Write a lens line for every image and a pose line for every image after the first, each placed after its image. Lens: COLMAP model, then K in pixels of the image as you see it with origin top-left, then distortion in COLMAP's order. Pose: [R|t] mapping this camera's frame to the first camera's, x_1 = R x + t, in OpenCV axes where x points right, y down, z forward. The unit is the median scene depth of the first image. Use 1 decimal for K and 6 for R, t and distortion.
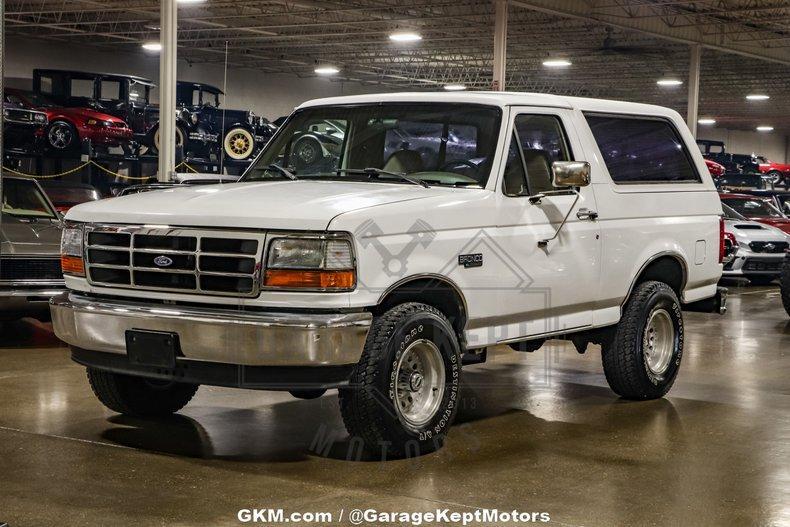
lens RADIAL K [[1548.3, 0, 395.0], [0, 1548.3, 263.5], [0, 0, 1]] dist [0.259914, -0.018413]
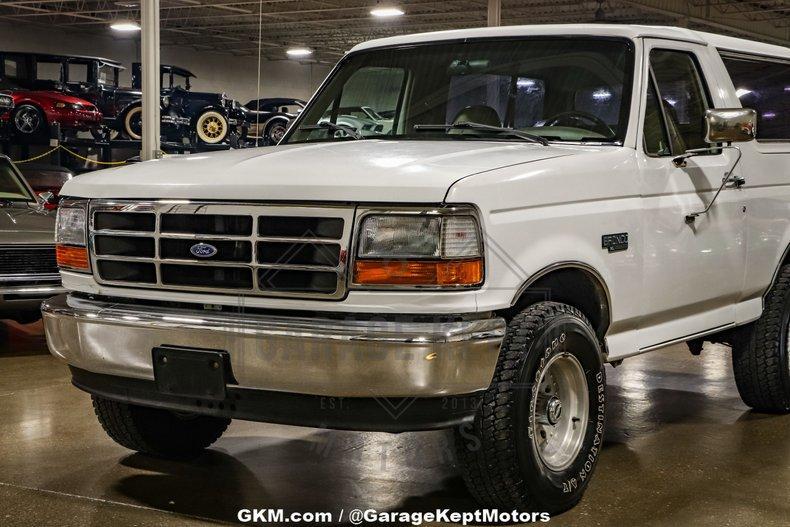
lens RADIAL K [[1440.3, 0, 395.0], [0, 1440.3, 263.5], [0, 0, 1]] dist [0.181634, 0.265229]
pose [[0.999067, -0.017299, 0.039570, -0.080304], [0.016839, 0.999787, 0.011940, -0.001755], [-0.039768, -0.011262, 0.999145, 0.307048]]
